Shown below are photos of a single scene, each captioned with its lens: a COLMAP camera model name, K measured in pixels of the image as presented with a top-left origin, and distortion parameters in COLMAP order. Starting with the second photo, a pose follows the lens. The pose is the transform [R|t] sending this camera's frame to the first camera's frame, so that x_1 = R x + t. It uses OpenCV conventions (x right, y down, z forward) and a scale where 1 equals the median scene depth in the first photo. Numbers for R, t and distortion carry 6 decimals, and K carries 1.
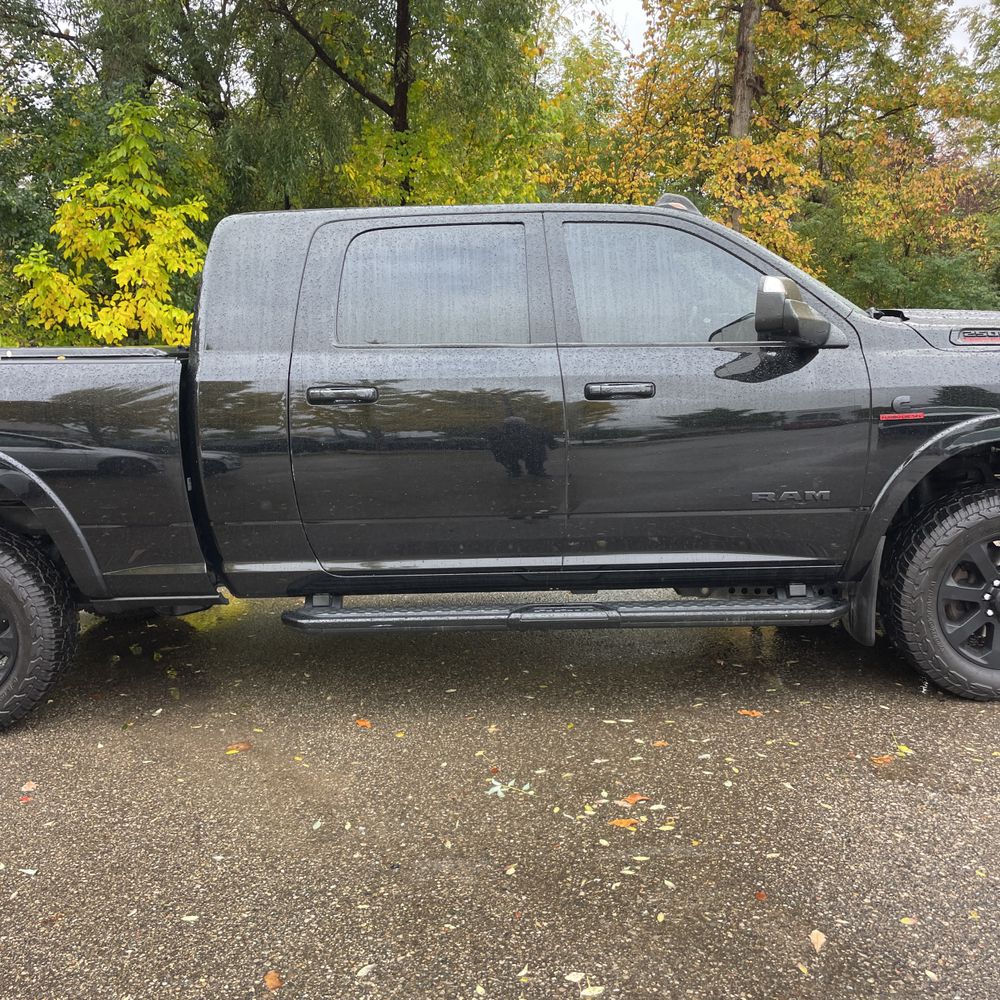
lens RADIAL K [[1007.8, 0, 499.3], [0, 1007.8, 491.1], [0, 0, 1]] dist [0.099308, -0.141088]
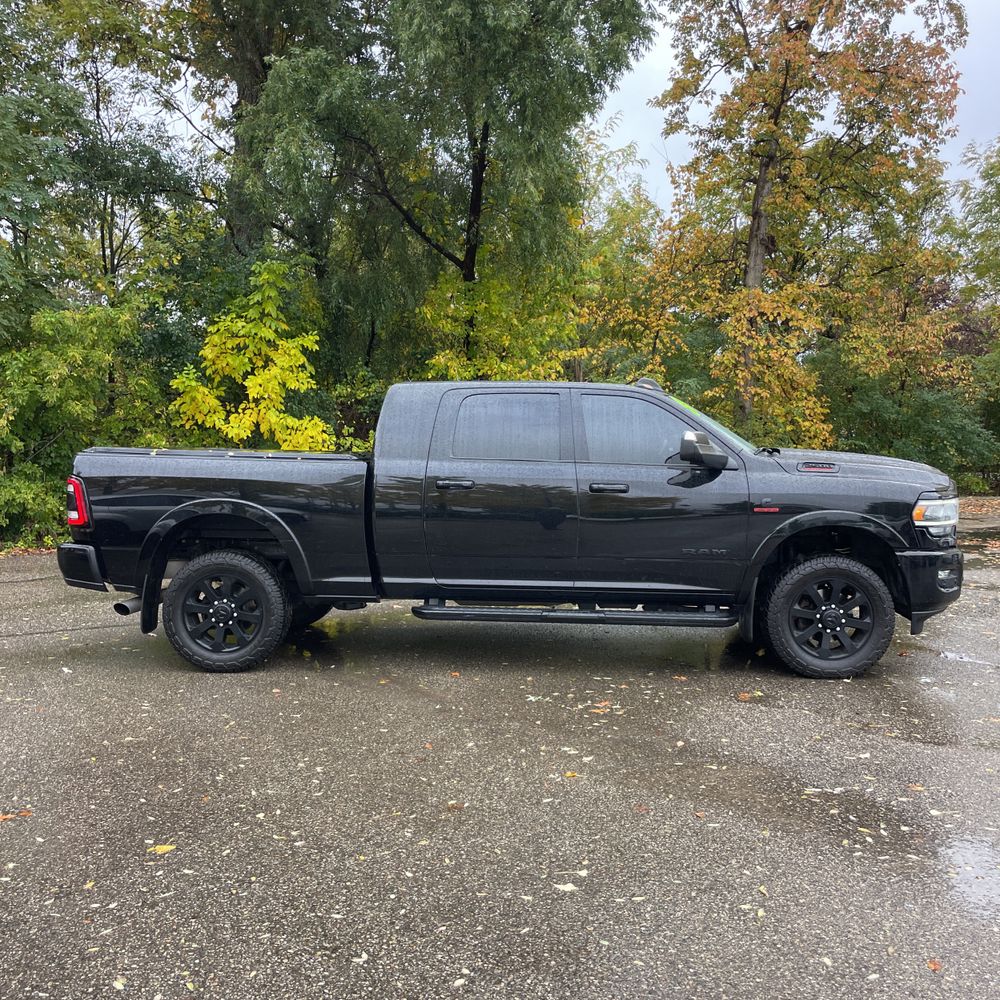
lens RADIAL K [[1007.8, 0, 499.3], [0, 1007.8, 491.1], [0, 0, 1]] dist [0.099308, -0.141088]
pose [[0.998402, 0.041061, -0.038818, -0.001492], [-0.044762, 0.993994, -0.099861, 0.028806], [0.034485, 0.101439, 0.994244, -0.244277]]
